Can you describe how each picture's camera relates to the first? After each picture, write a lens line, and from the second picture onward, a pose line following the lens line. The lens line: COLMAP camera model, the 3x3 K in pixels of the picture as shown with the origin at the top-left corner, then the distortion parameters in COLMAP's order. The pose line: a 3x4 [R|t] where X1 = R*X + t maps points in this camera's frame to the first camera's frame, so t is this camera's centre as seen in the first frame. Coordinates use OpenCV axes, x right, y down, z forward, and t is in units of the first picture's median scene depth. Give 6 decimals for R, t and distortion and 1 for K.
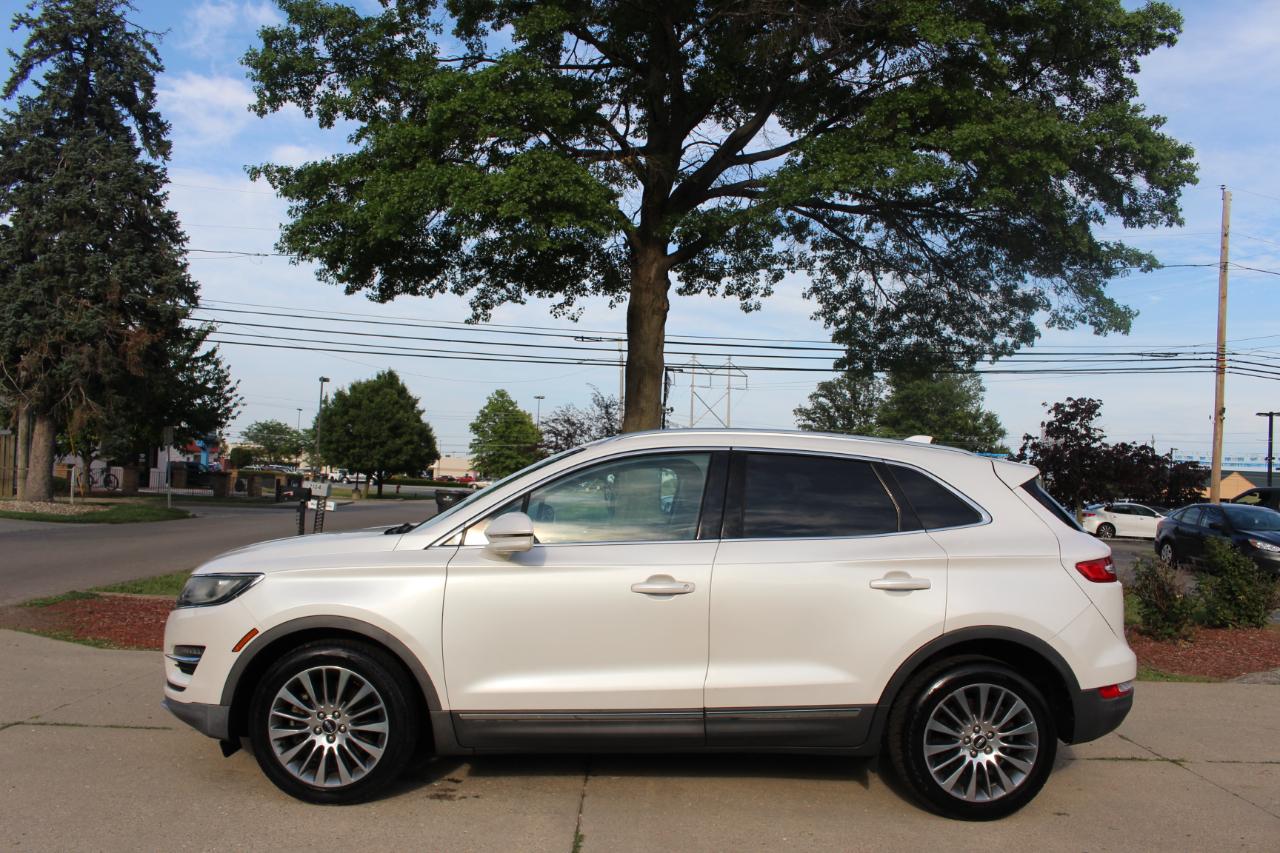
lens RADIAL K [[1077.9, 0, 641.4], [0, 1077.9, 398.8], [0, 0, 1]] dist [-0.127425, 0.026261]
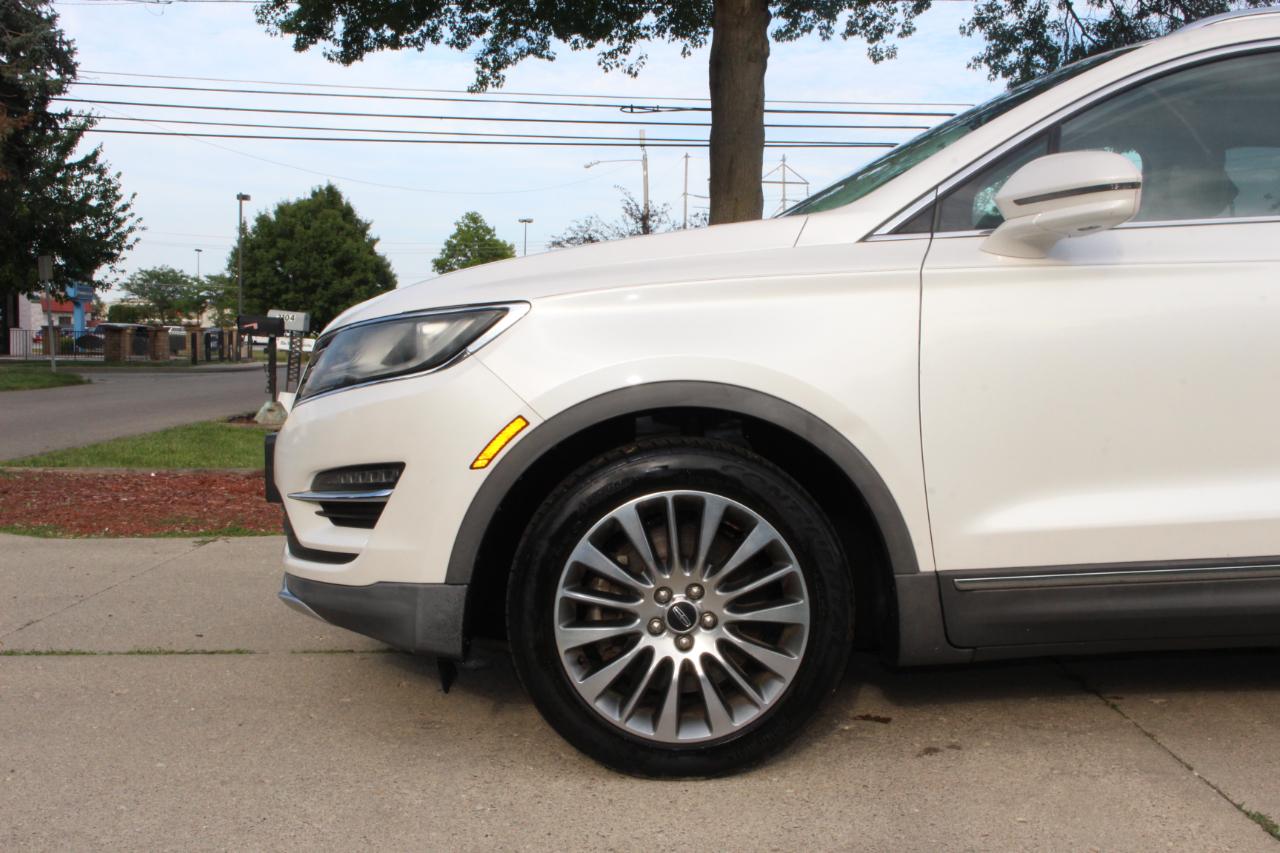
lens RADIAL K [[1390.9, 0, 635.2], [0, 1390.9, 425.6], [0, 0, 1]] dist [-0.063306, 0.000000]
pose [[0.999641, -0.026799, -0.000247, -0.063387], [0.026584, 0.990346, 0.136045, 0.027980], [-0.003401, -0.136003, 0.990703, 0.078110]]
